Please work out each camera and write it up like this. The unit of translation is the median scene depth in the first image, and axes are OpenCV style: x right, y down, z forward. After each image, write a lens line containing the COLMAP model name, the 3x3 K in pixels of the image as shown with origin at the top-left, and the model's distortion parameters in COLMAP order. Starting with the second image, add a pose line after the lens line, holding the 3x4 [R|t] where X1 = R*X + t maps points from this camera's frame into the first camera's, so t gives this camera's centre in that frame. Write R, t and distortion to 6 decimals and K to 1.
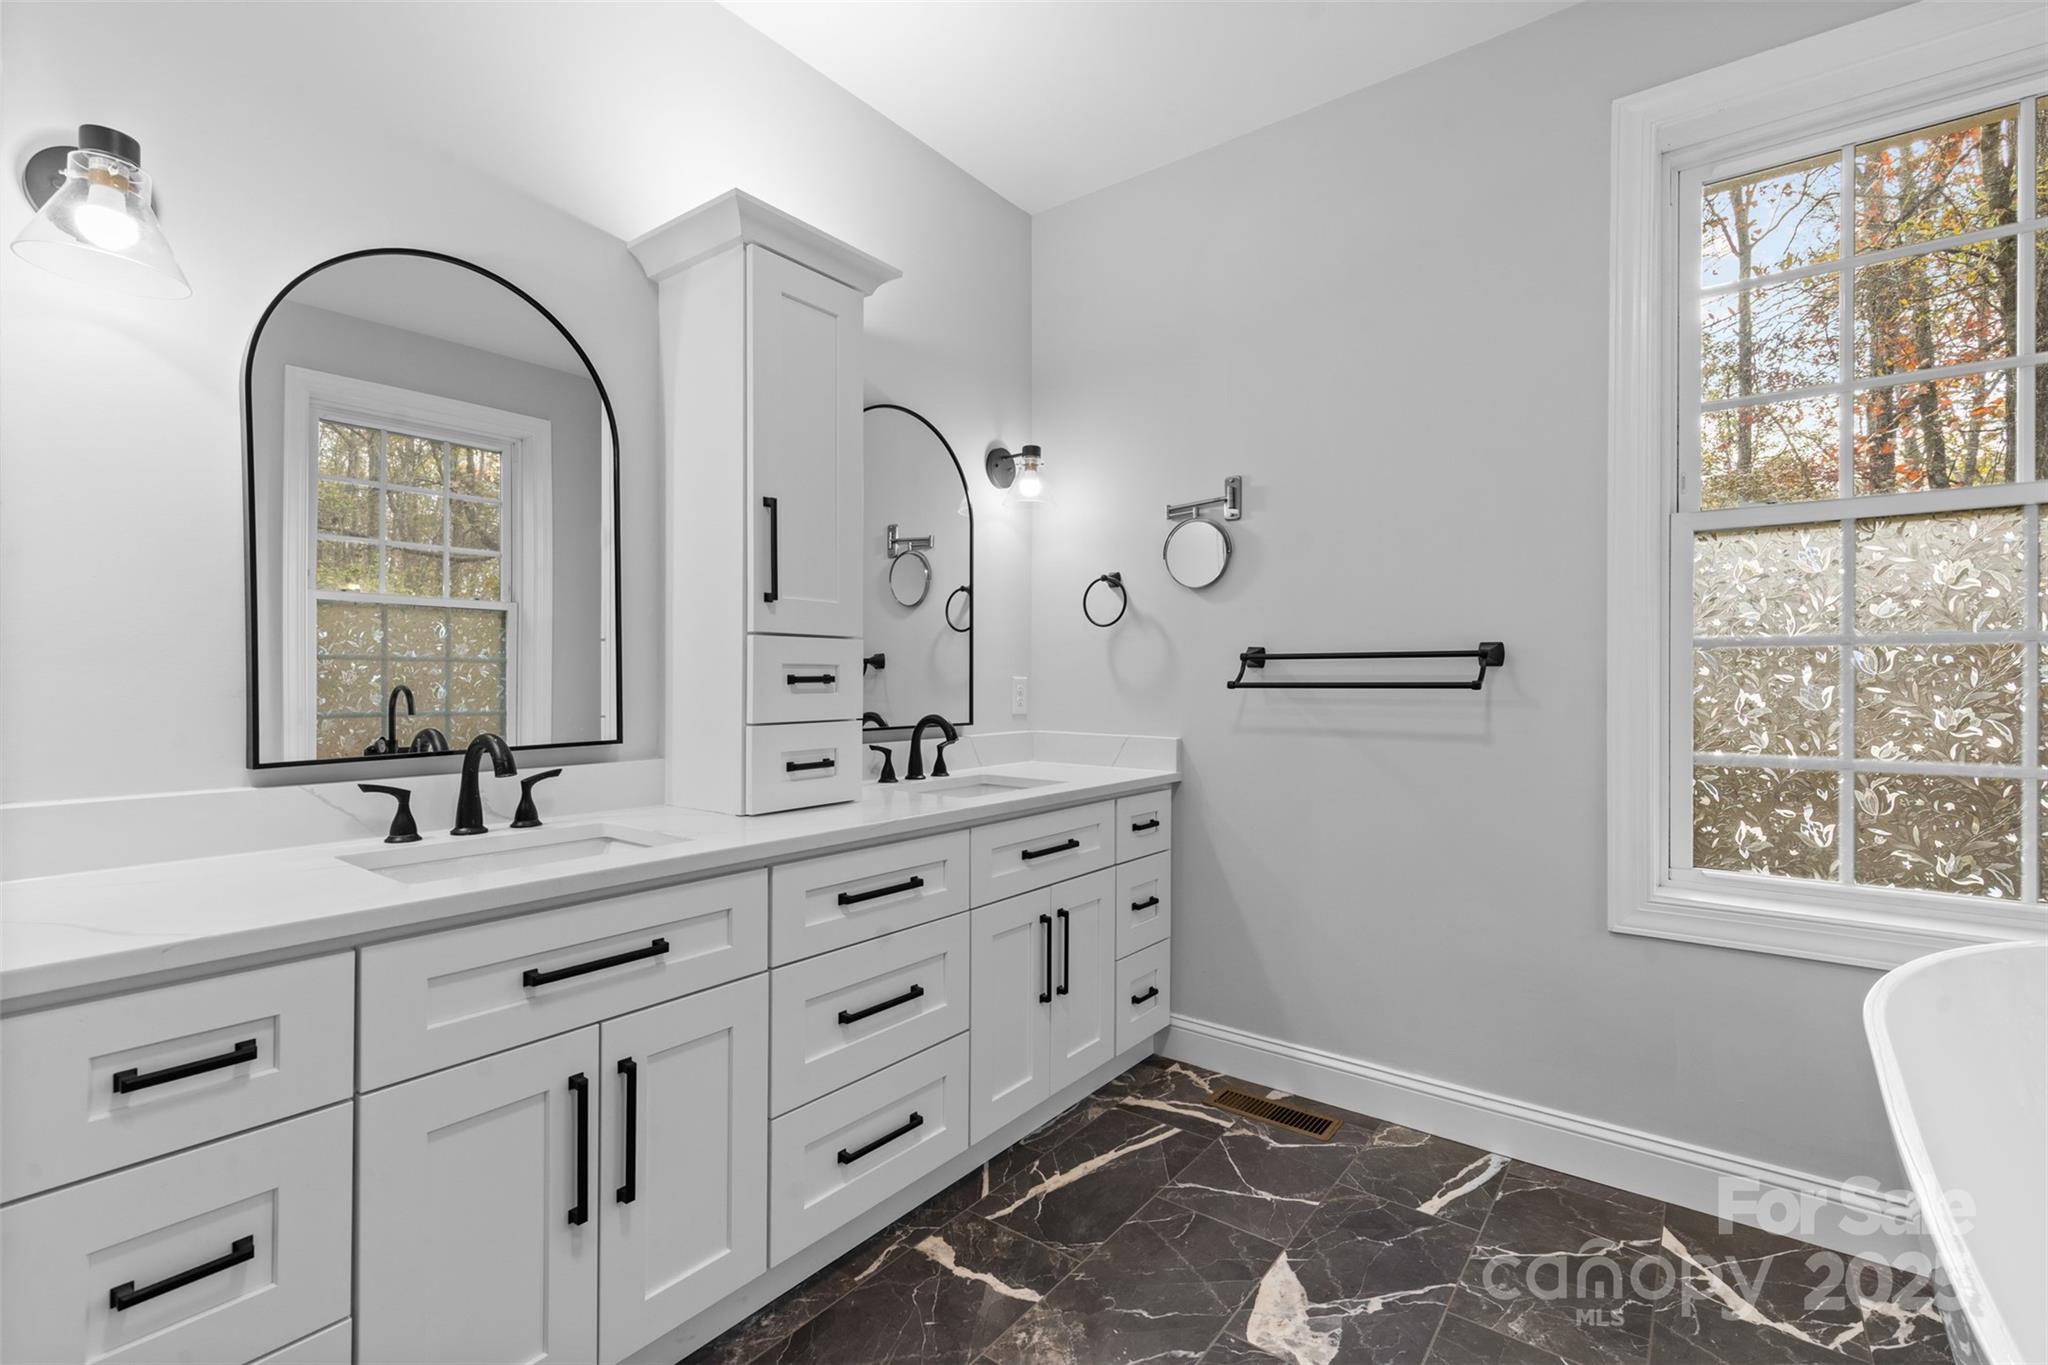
lens RADIAL K [[929.7, 0, 1010.7], [0, 929.7, 676.5], [0, 0, 1]] dist [-0.002641, 0.000099]
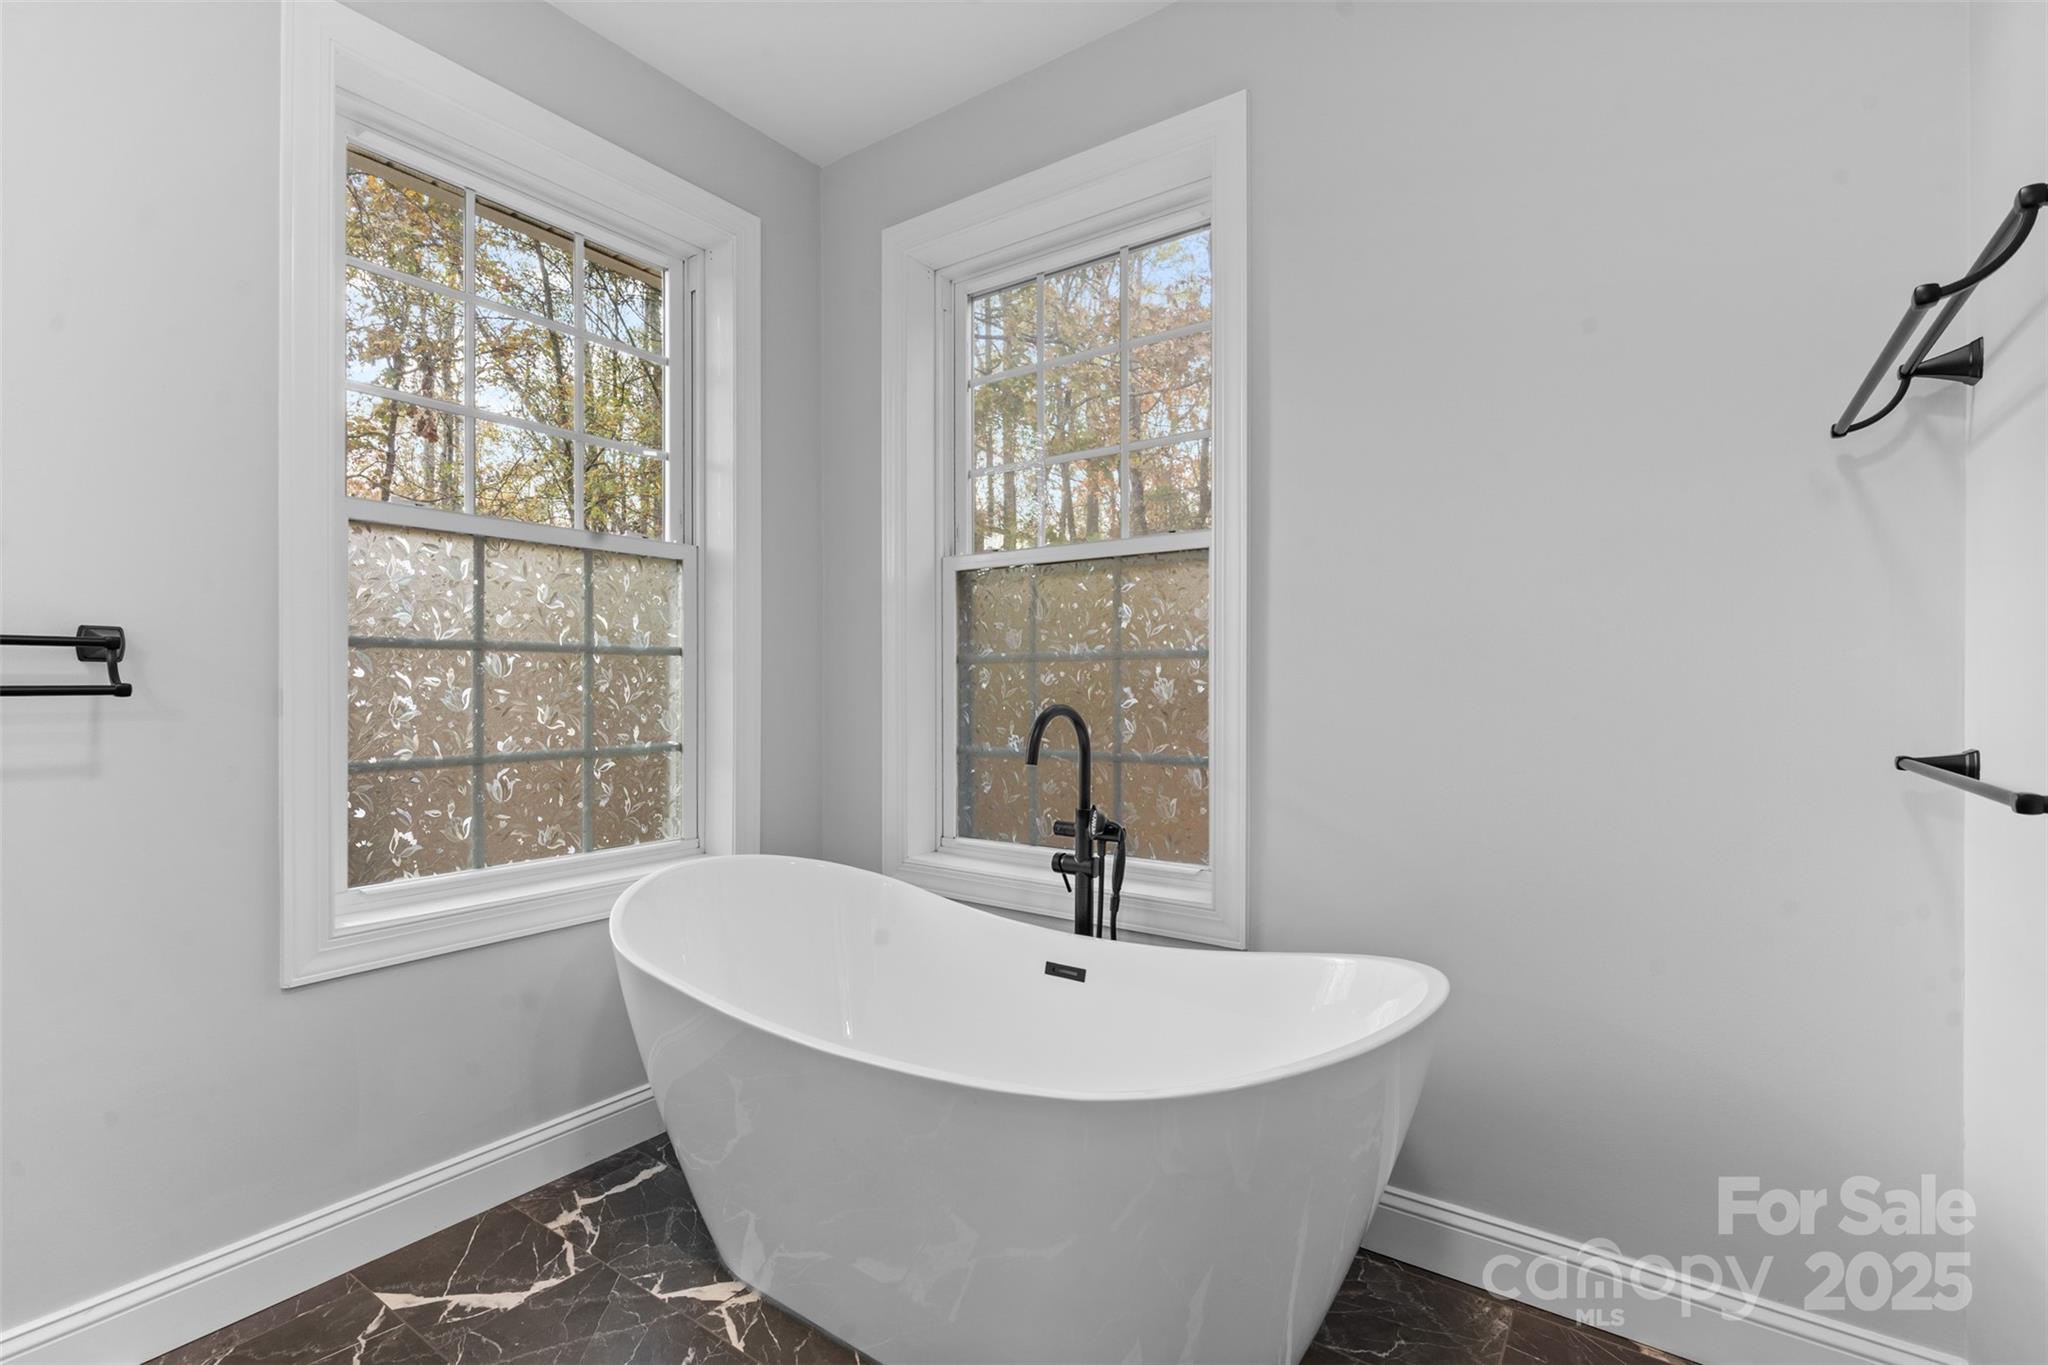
lens RADIAL K [[929.7, 0, 1020.0], [0, 929.7, 683.9], [0, 0, 1]] dist [-0.002641, 0.000099]
pose [[-0.054606, 0.006142, 0.998489, -0.221438], [0.006783, 0.999960, -0.005780, 0.016035], [-0.998485, 0.006457, -0.054645, 0.419019]]
